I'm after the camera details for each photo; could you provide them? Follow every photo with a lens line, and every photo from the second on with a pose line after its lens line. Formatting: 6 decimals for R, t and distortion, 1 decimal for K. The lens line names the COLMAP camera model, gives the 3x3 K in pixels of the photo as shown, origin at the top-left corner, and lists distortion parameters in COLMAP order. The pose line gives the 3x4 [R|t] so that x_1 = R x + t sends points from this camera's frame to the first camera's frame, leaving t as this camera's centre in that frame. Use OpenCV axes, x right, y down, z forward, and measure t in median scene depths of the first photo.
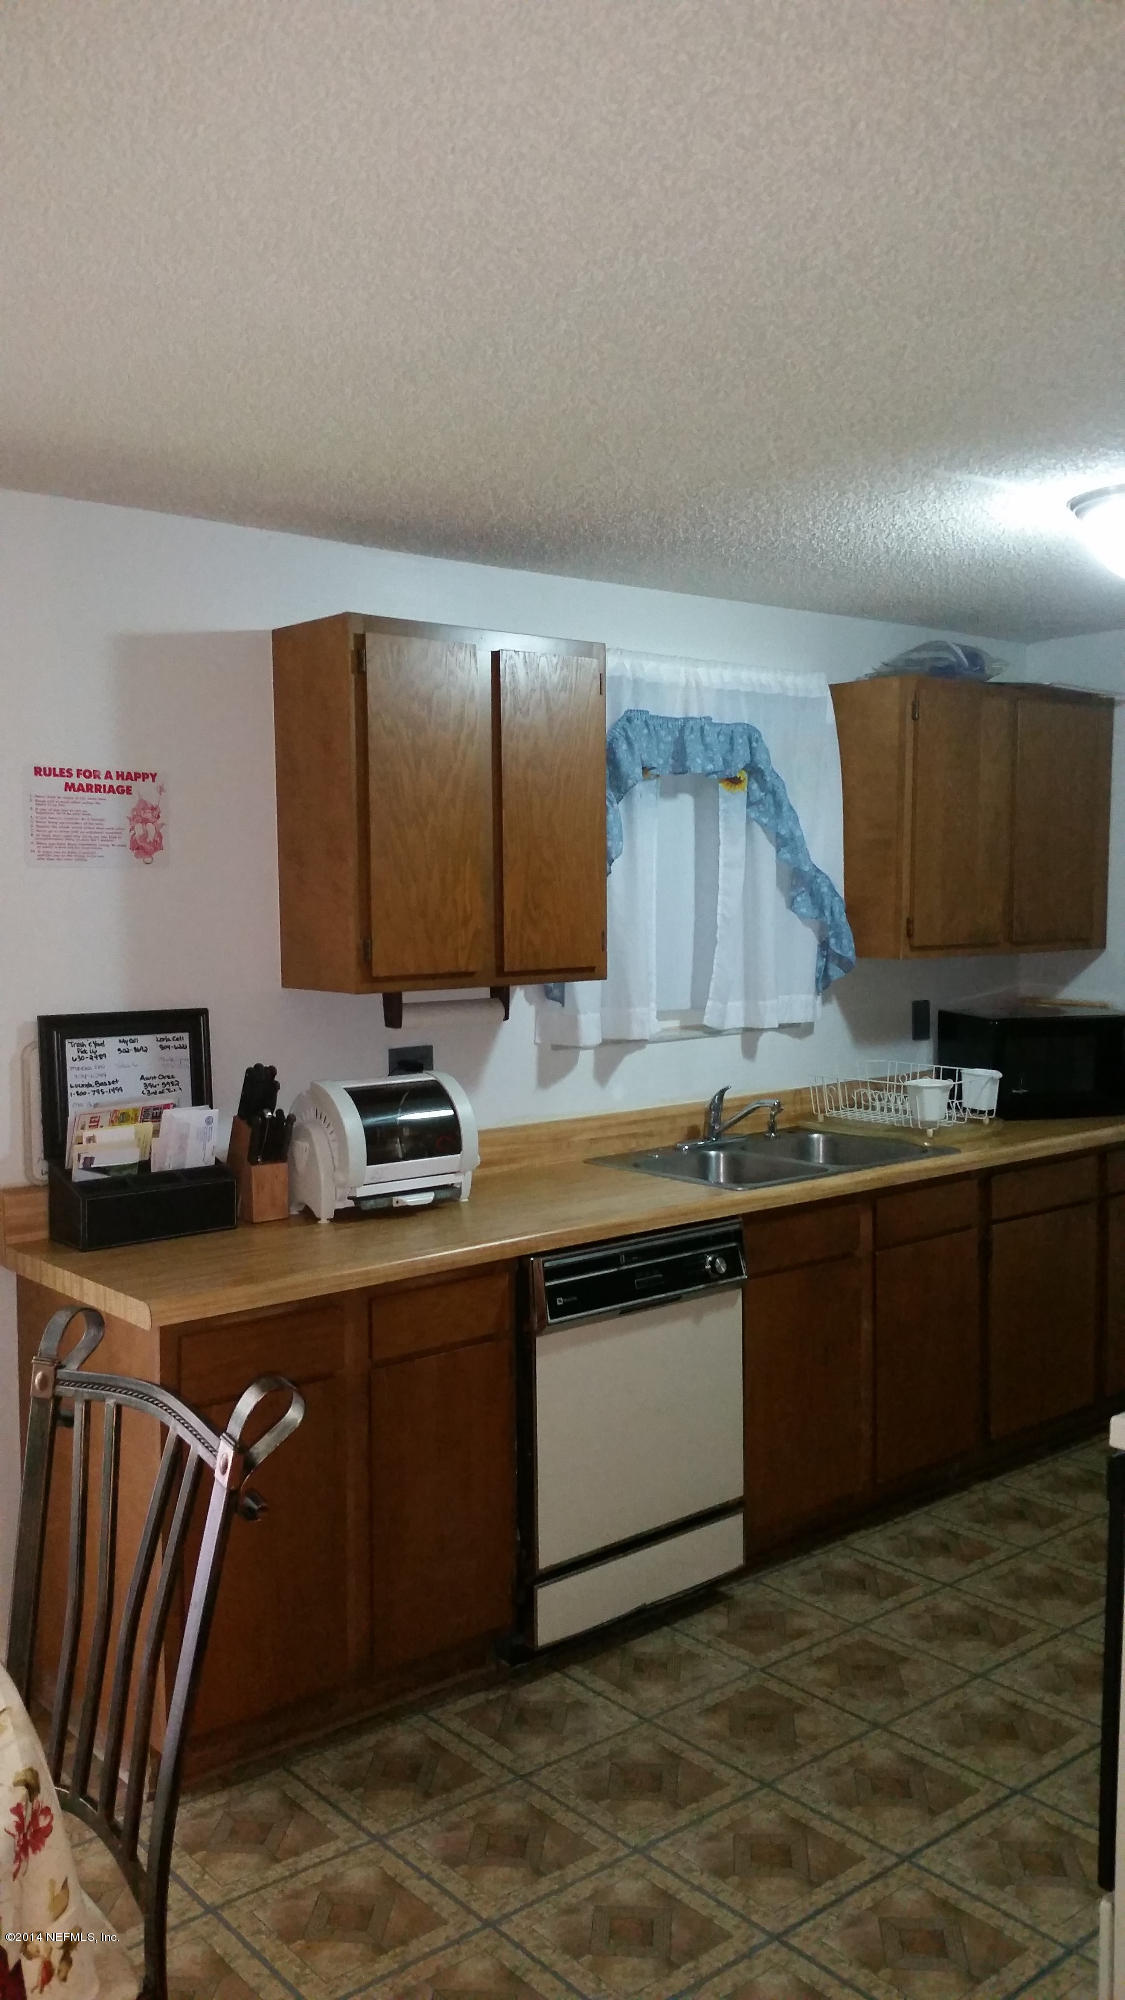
lens RADIAL K [[1699.3, 0, 558.7], [0, 1699.3, 1010.1], [0, 0, 1]] dist [0.165427, -0.071021]
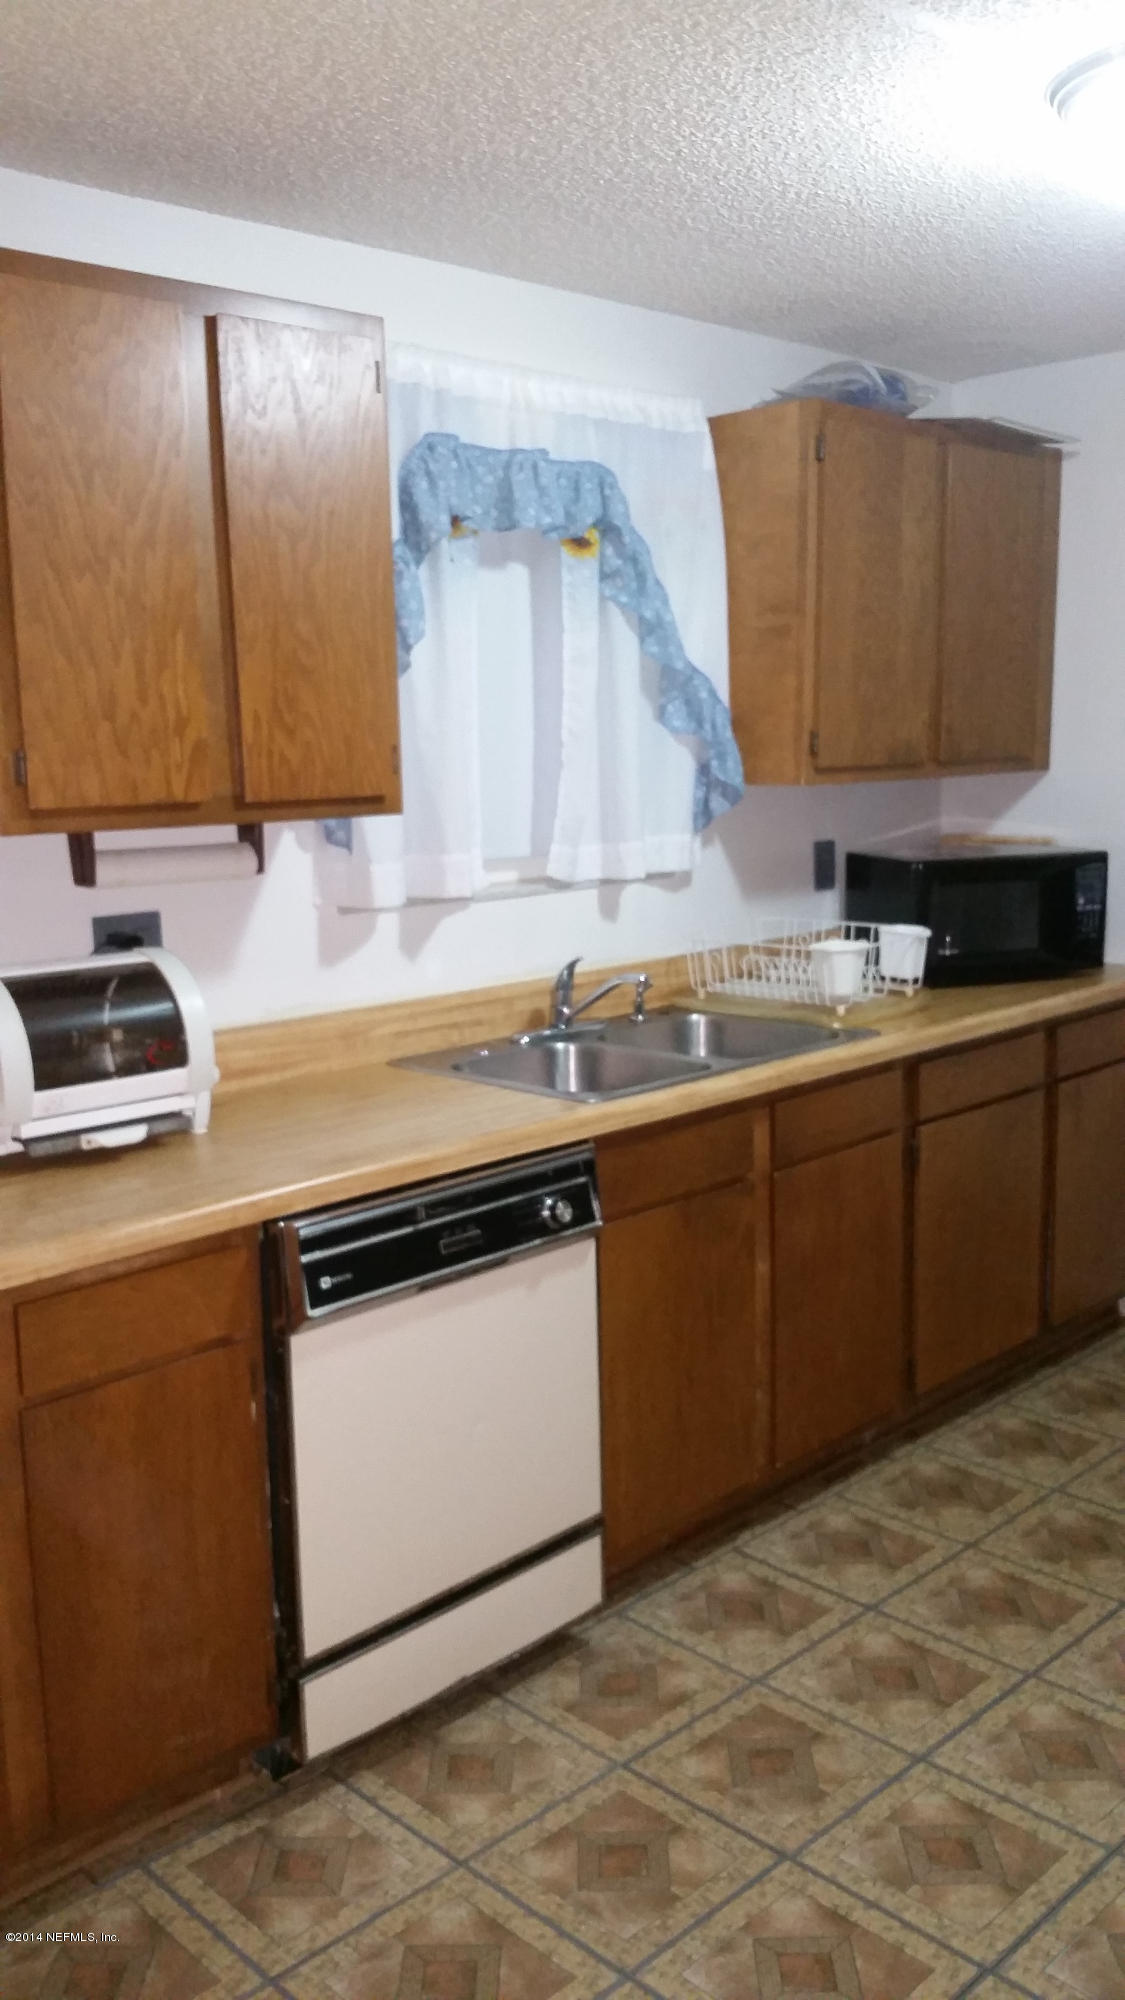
lens RADIAL K [[1699.3, 0, 558.7], [0, 1699.3, 1010.1], [0, 0, 1]] dist [0.165427, -0.071021]
pose [[0.997507, -0.024068, 0.066331, 0.041923], [0.018433, 0.996270, 0.084301, 0.004640], [-0.068113, -0.082868, 0.994230, 0.263579]]
